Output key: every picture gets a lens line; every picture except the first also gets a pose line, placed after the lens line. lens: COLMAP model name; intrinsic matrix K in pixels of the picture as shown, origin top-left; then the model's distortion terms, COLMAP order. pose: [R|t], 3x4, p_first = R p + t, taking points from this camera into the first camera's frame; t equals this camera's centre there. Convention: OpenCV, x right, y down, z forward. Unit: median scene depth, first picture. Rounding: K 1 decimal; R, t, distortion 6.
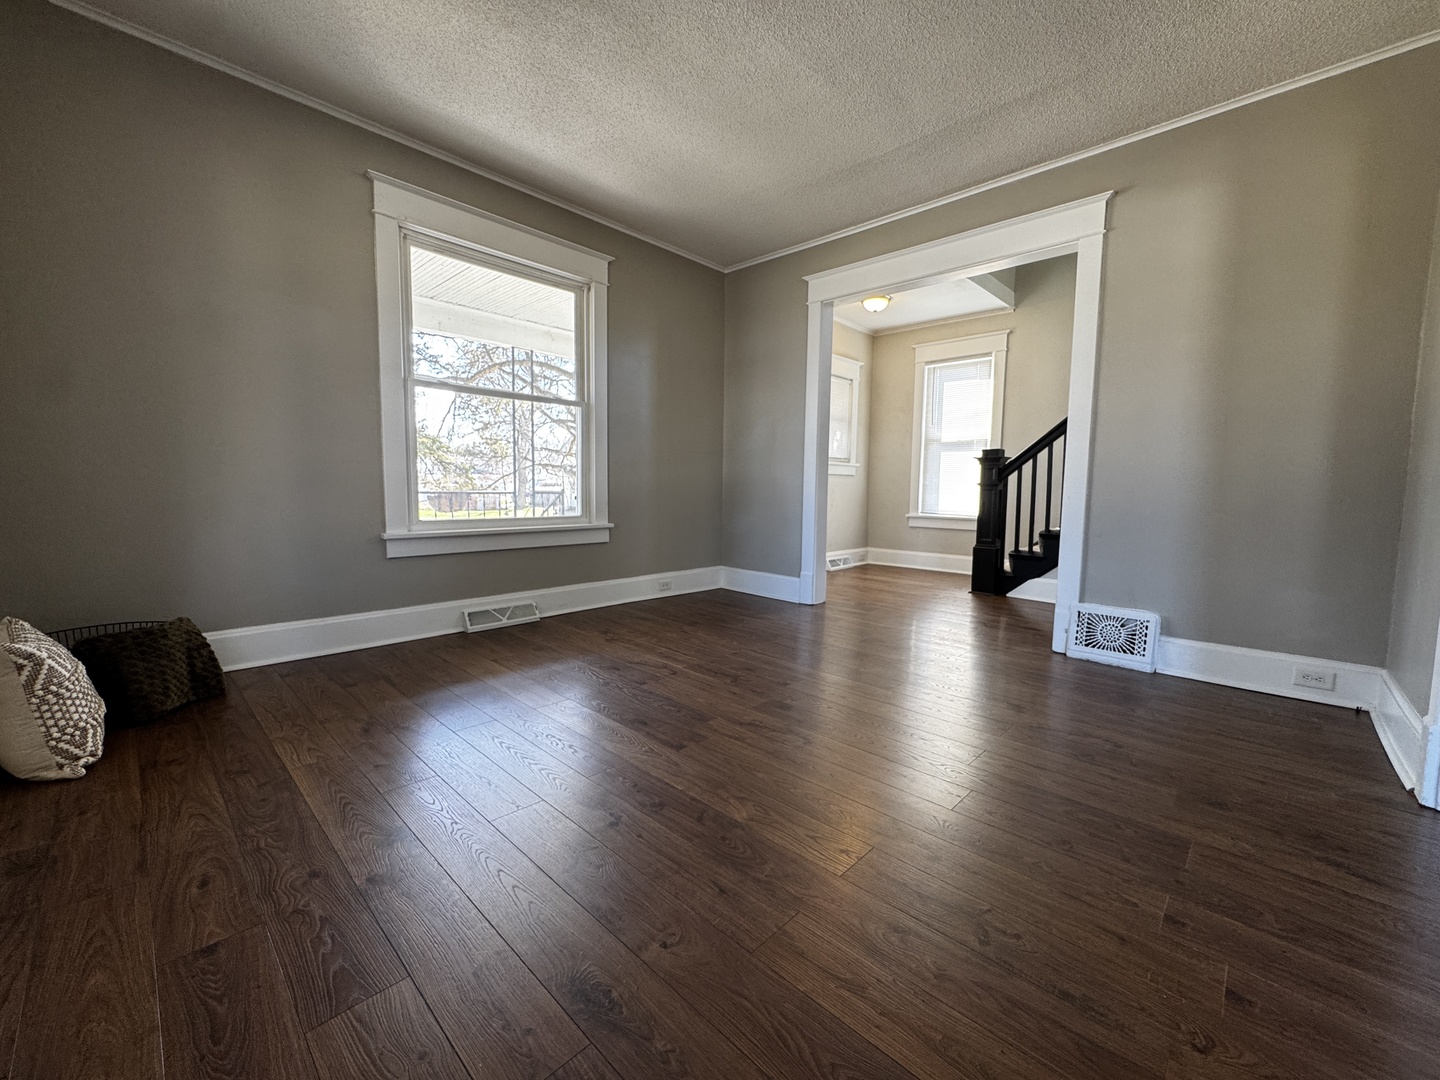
lens RADIAL K [[581.8, 0, 721.3], [0, 581.8, 535.4], [0, 0, 1]] dist [-0.001140, -0.000101]
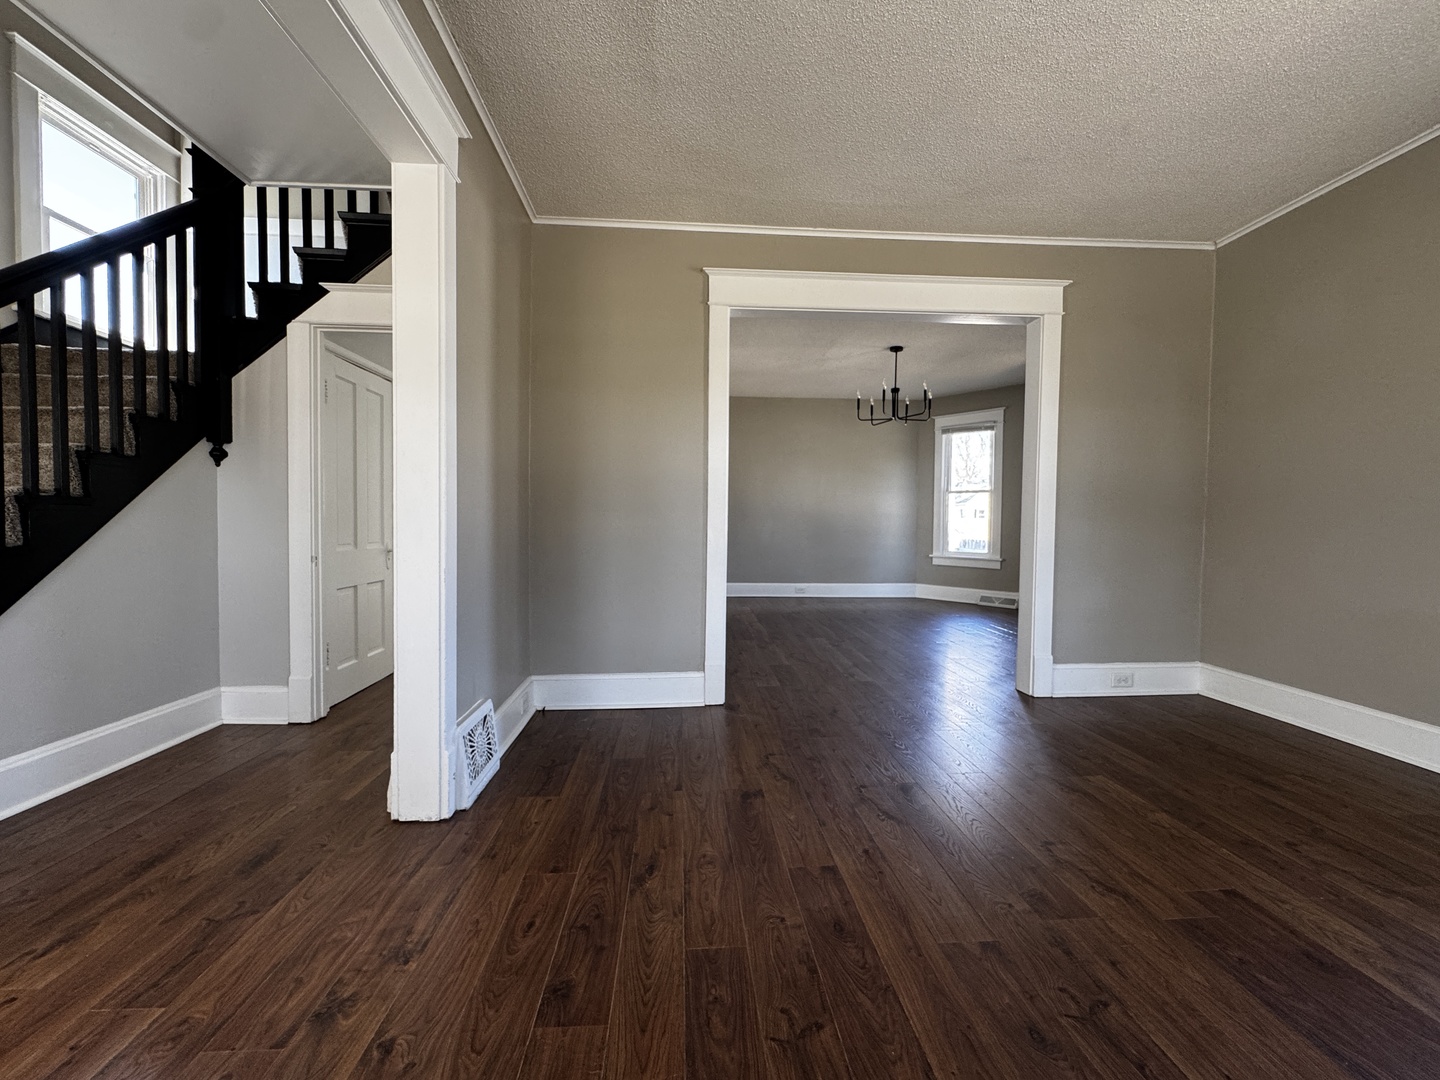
lens RADIAL K [[581.8, 0, 721.3], [0, 581.8, 535.4], [0, 0, 1]] dist [-0.001140, -0.000101]
pose [[-0.736725, -0.035717, 0.675248, -0.068501], [0.040623, 0.994462, 0.096924, -0.222278], [-0.674971, 0.098837, -0.731195, 1.831372]]
